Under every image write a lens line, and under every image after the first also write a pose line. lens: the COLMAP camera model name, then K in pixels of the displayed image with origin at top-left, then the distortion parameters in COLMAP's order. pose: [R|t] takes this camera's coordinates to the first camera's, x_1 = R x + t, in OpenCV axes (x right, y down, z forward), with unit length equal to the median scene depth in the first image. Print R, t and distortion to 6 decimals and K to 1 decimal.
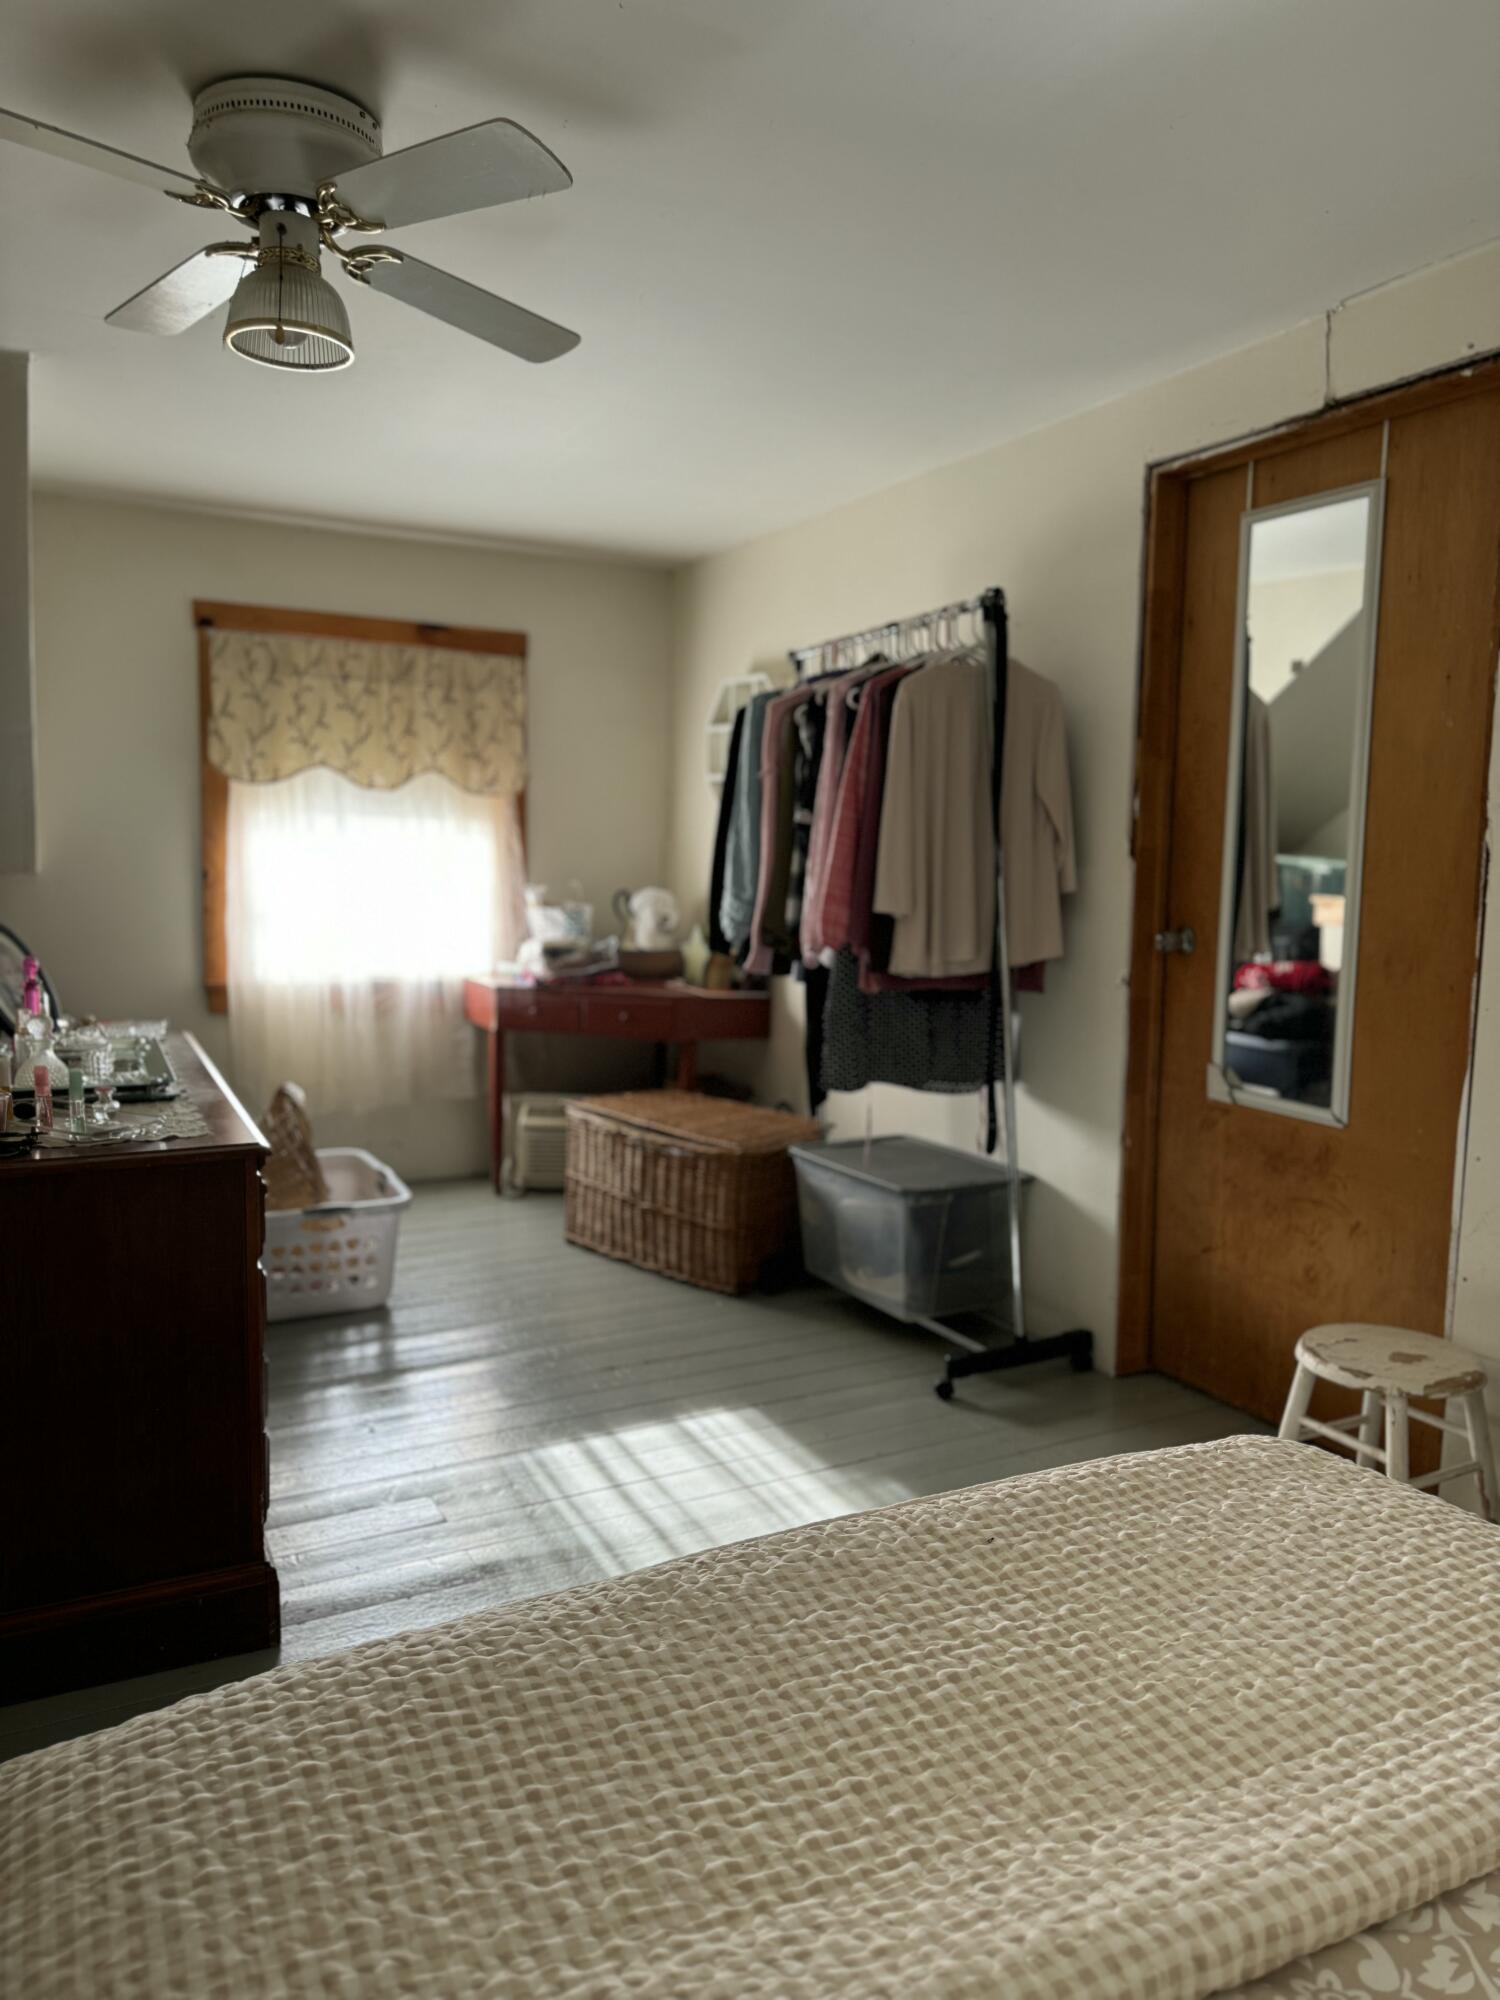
lens RADIAL K [[1407.8, 0, 749.4], [0, 1407.8, 1002.4], [0, 0, 1]] dist [0.058958, -0.070097]
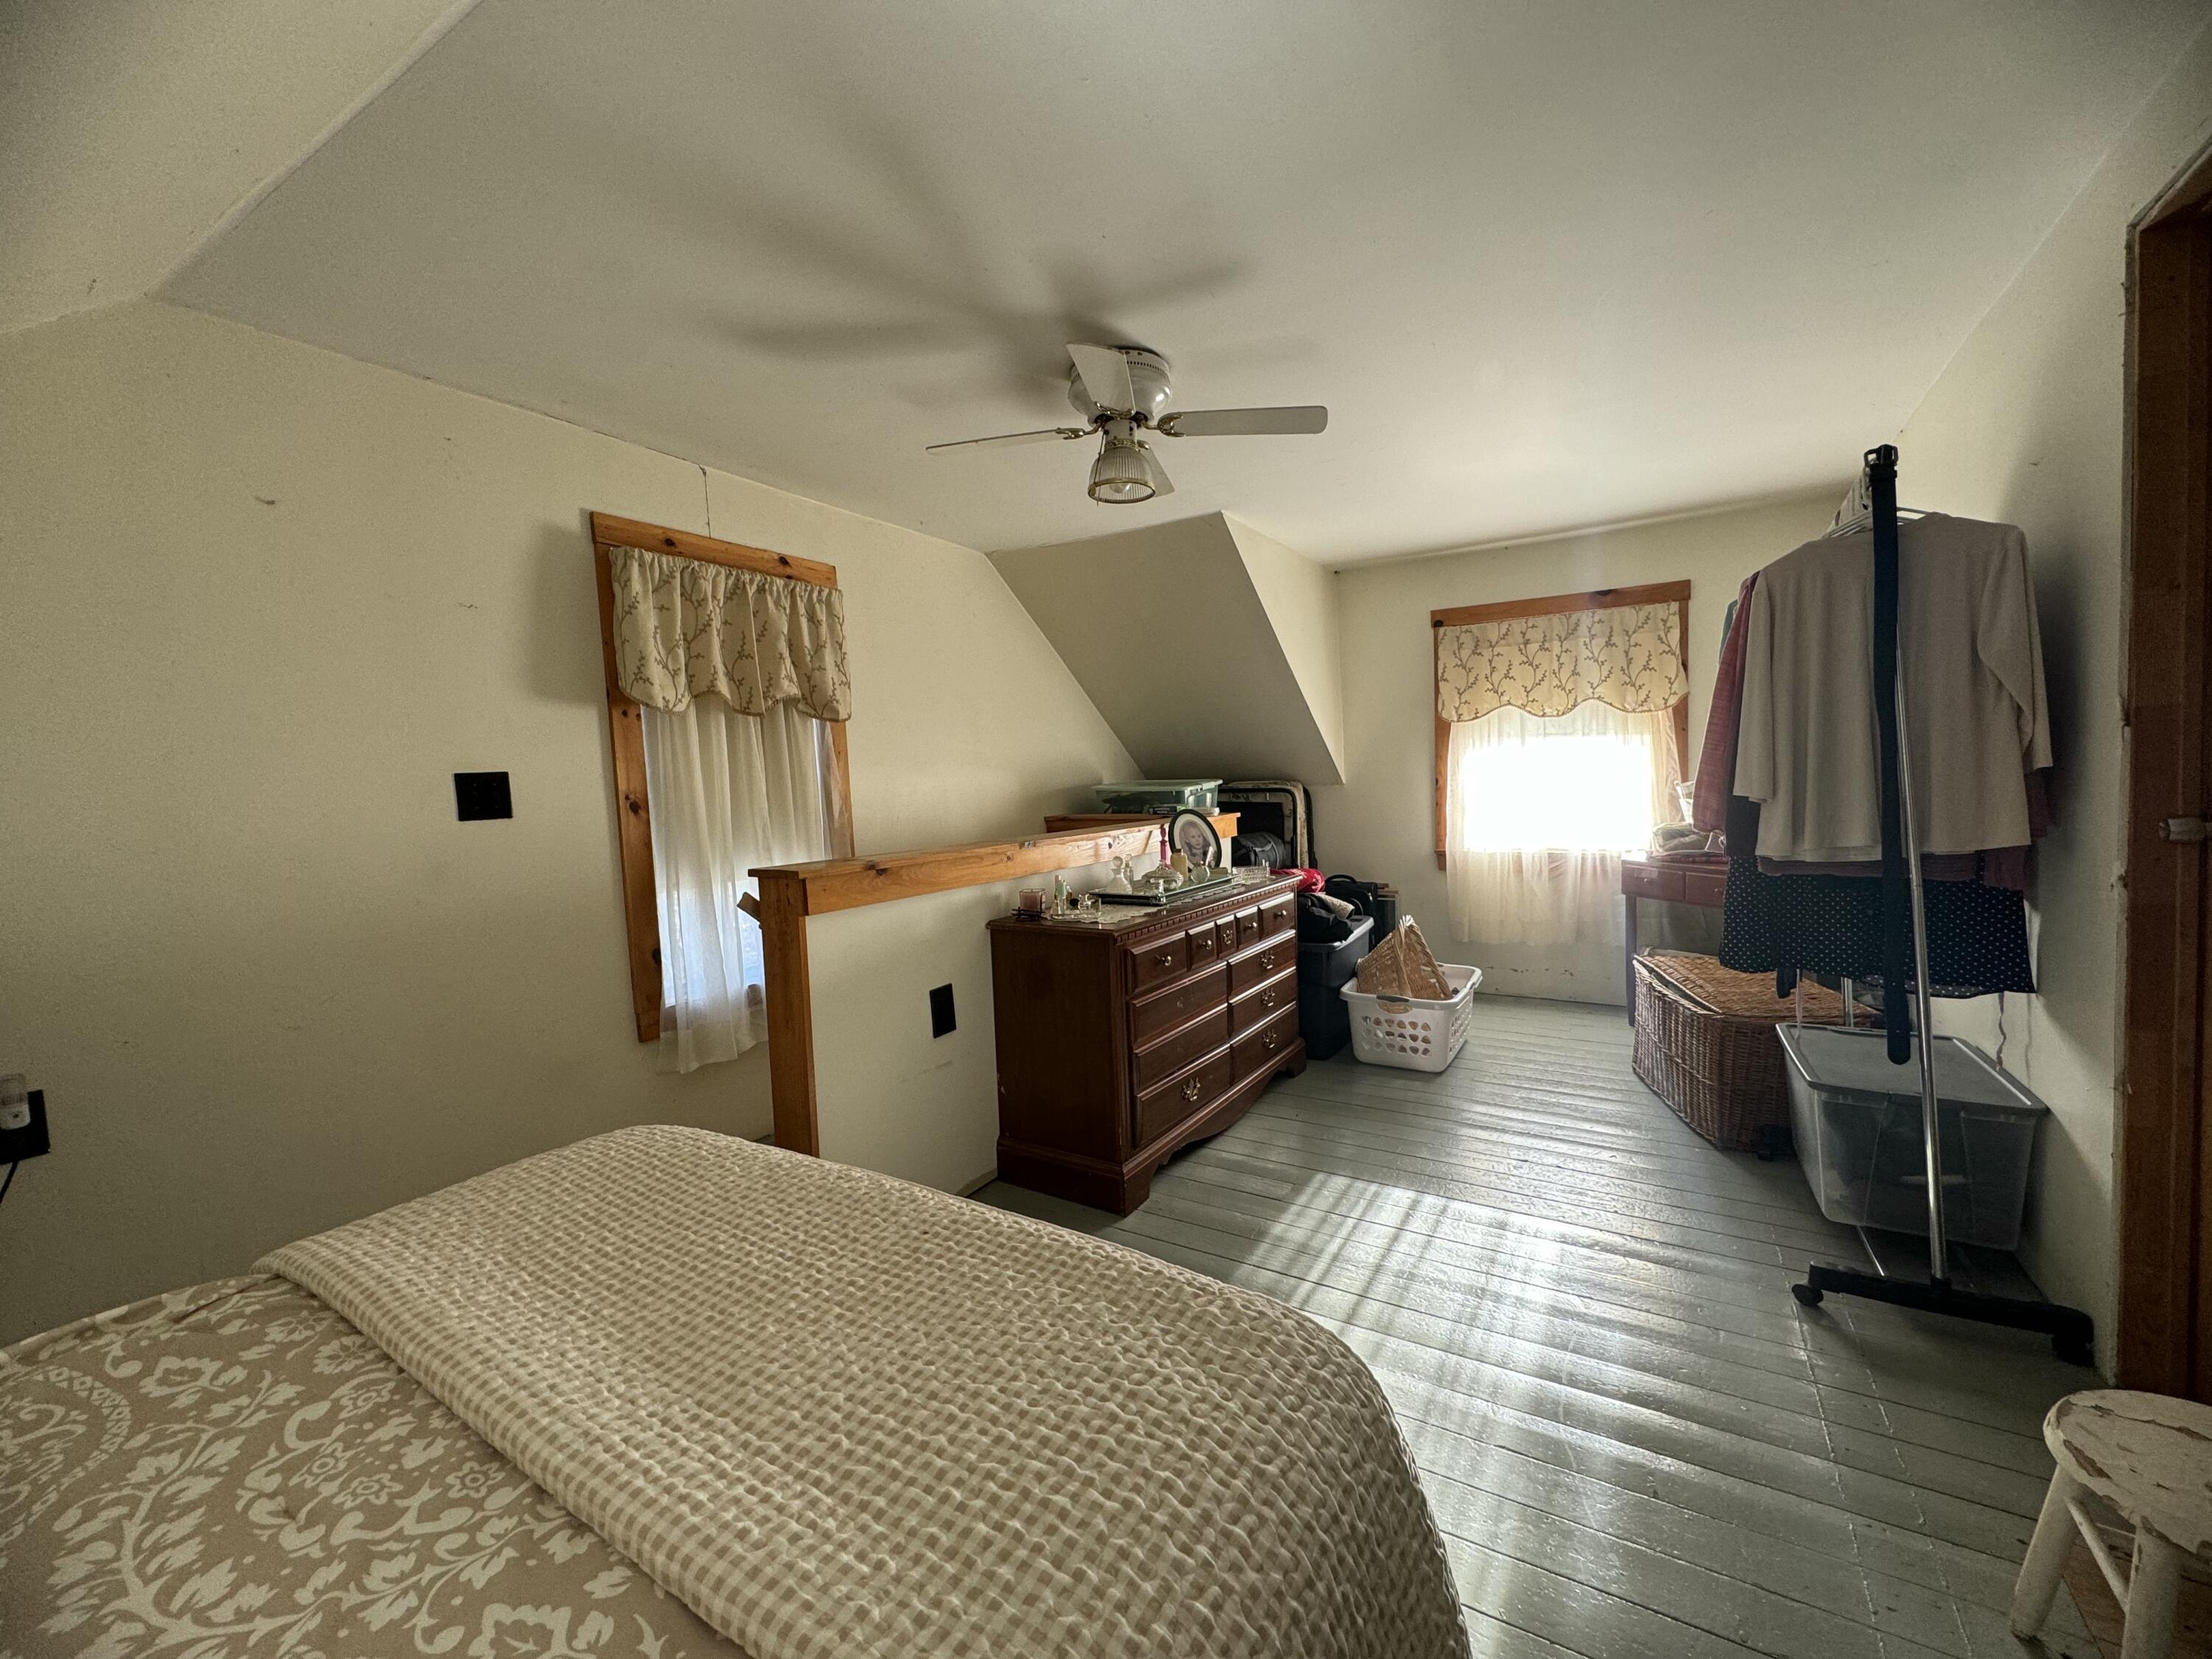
lens RADIAL K [[881.6, 0, 1106.1], [0, 881.6, 831.4], [0, 0, 1]] dist [-0.003693, 0.000692]
pose [[0.507299, 0.016585, -0.861611, 0.408727], [-0.049905, 0.998702, -0.010160, -0.009589], [0.860324, 0.048153, 0.507468, 0.276973]]
